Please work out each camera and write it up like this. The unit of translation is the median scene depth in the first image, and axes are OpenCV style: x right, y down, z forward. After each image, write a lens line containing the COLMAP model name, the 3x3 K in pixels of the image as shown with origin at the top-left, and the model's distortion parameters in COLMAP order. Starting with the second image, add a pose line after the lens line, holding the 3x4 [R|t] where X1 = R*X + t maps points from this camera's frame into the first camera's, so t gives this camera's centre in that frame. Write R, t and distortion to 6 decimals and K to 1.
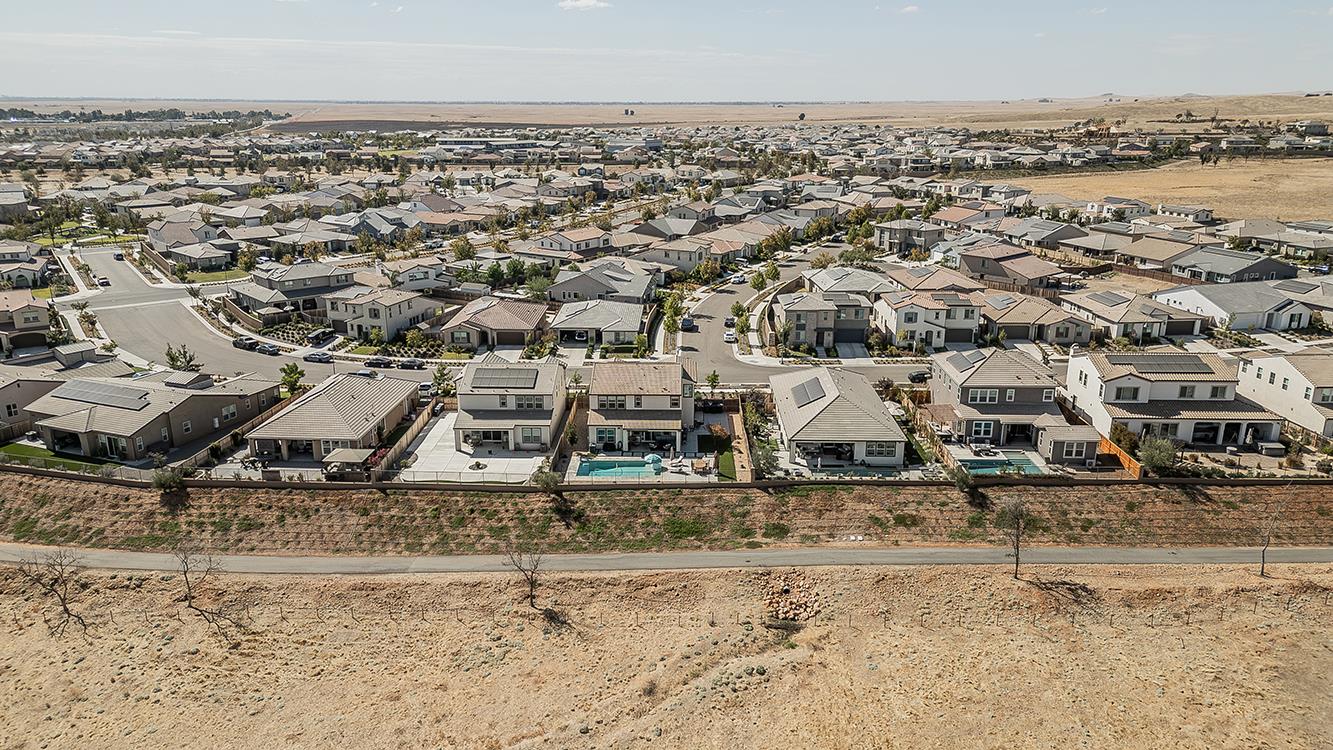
lens RADIAL K [[930.1, 0, 663.3], [0, 930.1, 372.6], [0, 0, 1]] dist [0.074449, -0.045809]
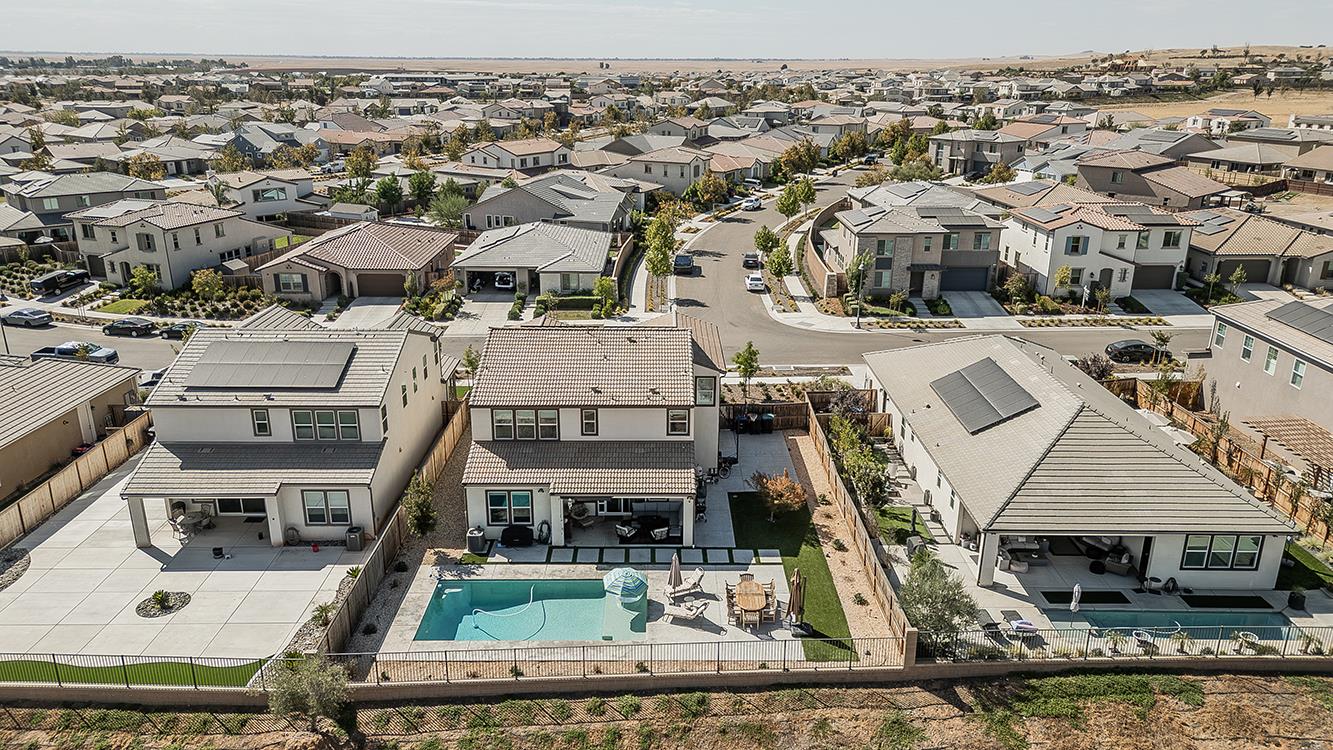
lens RADIAL K [[930.1, 0, 663.3], [0, 930.1, 372.6], [0, 0, 1]] dist [0.074449, -0.045809]
pose [[0.999705, -0.004796, 0.023807, -0.002877], [0.003832, 0.999177, 0.040383, -0.005373], [-0.023981, -0.040280, 0.998901, 0.424426]]
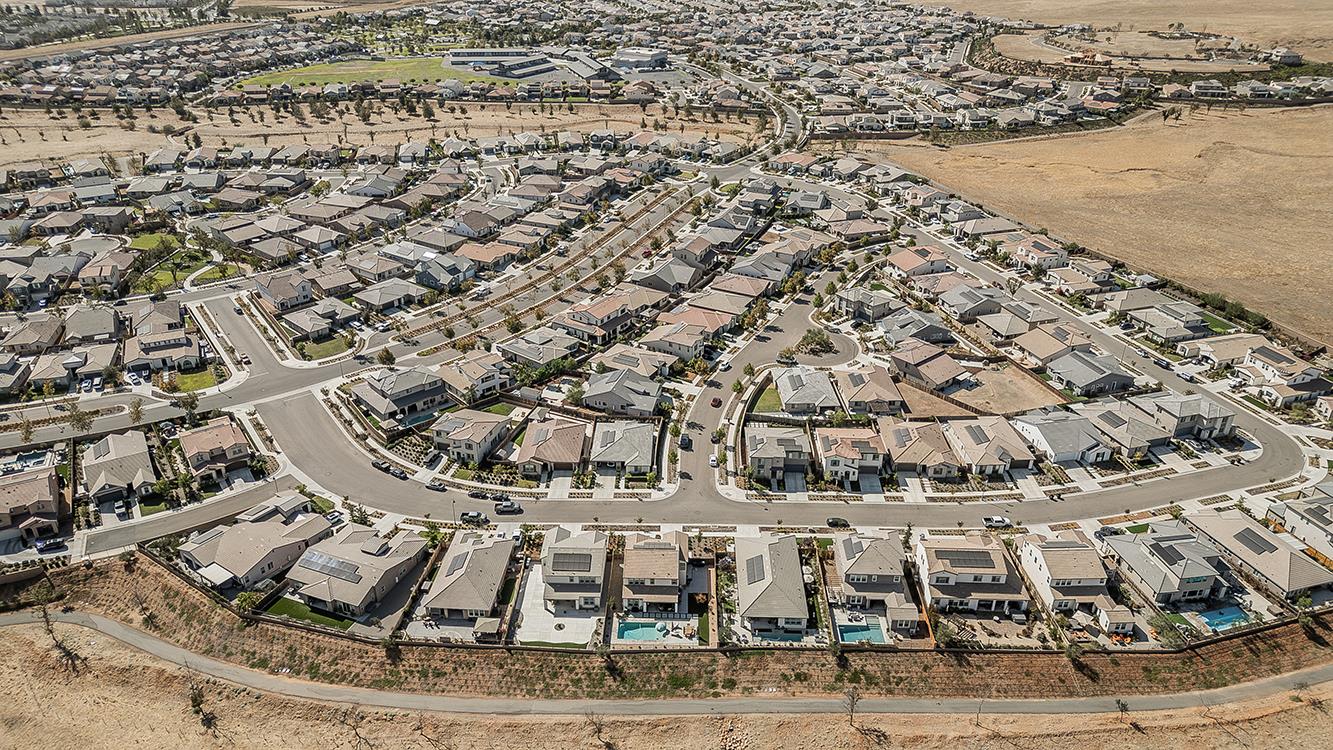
lens RADIAL K [[930.1, 0, 663.3], [0, 930.1, 372.6], [0, 0, 1]] dist [0.074449, -0.045809]
pose [[0.999979, 0.005680, -0.003014, -0.003313], [-0.005004, 0.981738, 0.190170, -0.476818], [0.004039, -0.190151, 0.981747, -0.419295]]
